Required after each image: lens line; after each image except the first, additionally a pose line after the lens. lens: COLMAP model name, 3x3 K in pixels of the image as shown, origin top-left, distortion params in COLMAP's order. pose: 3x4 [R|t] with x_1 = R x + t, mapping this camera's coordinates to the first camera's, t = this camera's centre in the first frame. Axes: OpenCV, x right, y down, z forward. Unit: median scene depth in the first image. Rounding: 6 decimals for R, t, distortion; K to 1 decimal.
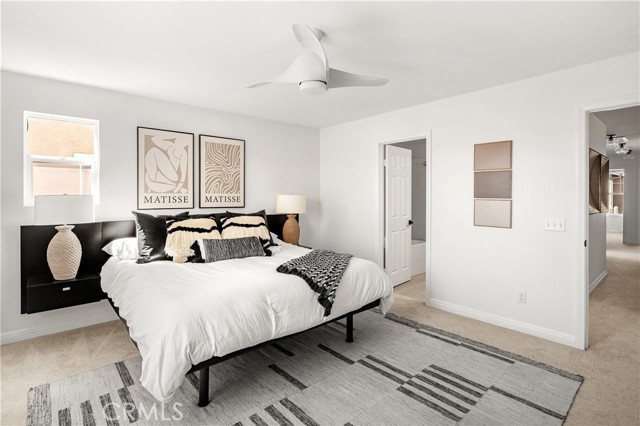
lens RADIAL K [[314.0, 0, 316.8], [0, 314.0, 197.3], [0, 0, 1]] dist [0.006300, 0.000162]
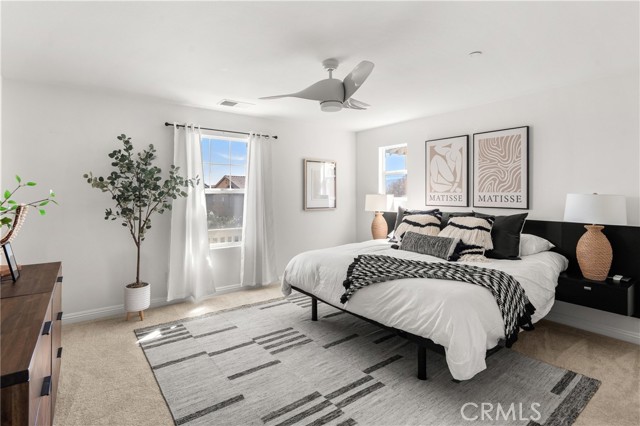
lens RADIAL K [[326.4, 0, 328.9], [0, 326.4, 193.9], [0, 0, 1]] dist [-0.004851, -0.000193]
pose [[-0.051954, -0.001701, -0.998648, 0.771791], [-0.006067, 0.999981, -0.001387, -0.003683], [0.998631, 0.005986, -0.051963, 0.660826]]
